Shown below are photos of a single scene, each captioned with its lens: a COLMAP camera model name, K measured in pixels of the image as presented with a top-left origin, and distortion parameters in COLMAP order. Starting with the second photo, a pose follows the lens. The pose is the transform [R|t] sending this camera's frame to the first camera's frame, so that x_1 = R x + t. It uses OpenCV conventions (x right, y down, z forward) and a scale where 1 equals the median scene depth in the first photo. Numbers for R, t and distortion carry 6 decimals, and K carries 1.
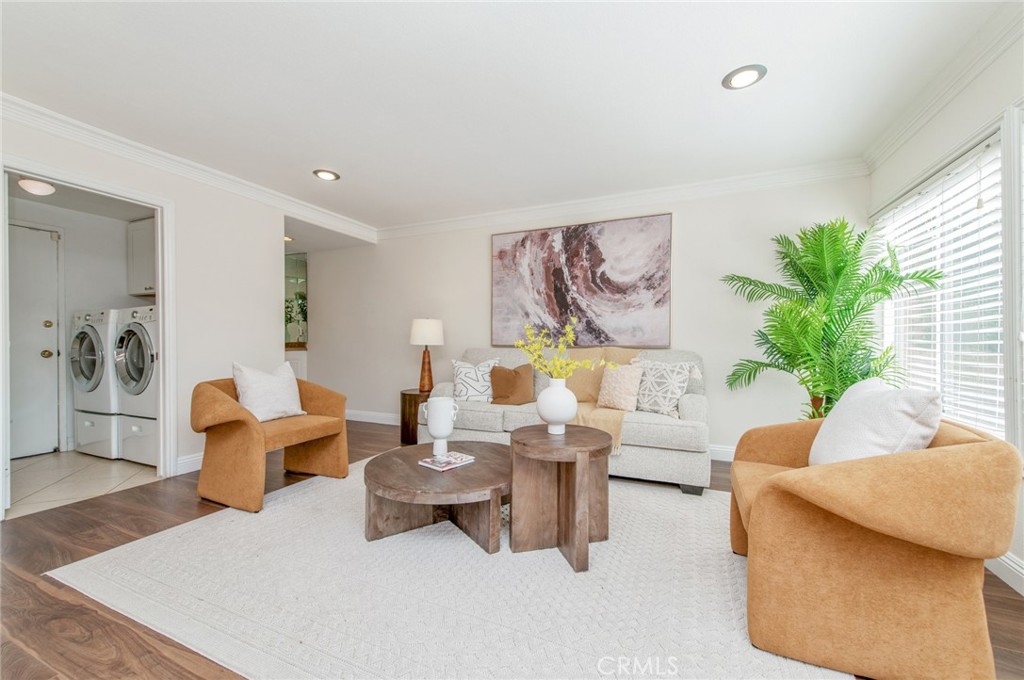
lens RADIAL K [[401.7, 0, 512.6], [0, 401.7, 346.2], [0, 0, 1]] dist [0.015601, -0.003845]
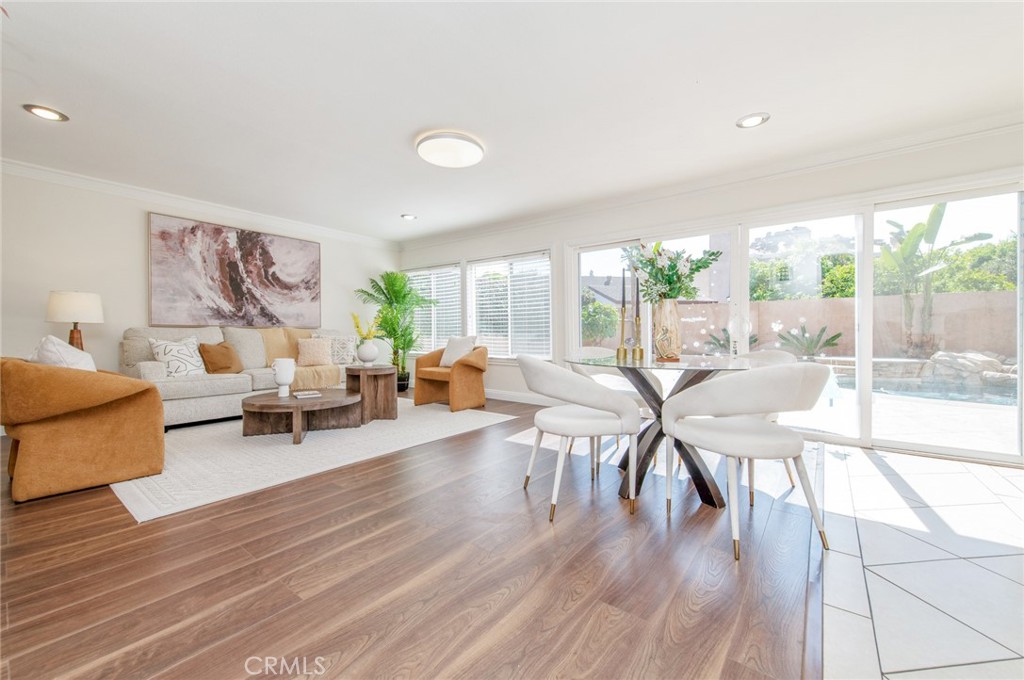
lens RADIAL K [[401.7, 0, 509.0], [0, 401.7, 334.5], [0, 0, 1]] dist [0.015601, -0.003845]
pose [[0.240415, -0.000770, 0.970670, -0.878111], [0.013106, 0.999911, -0.002453, 0.038016], [-0.970582, 0.013311, 0.240404, -0.088087]]
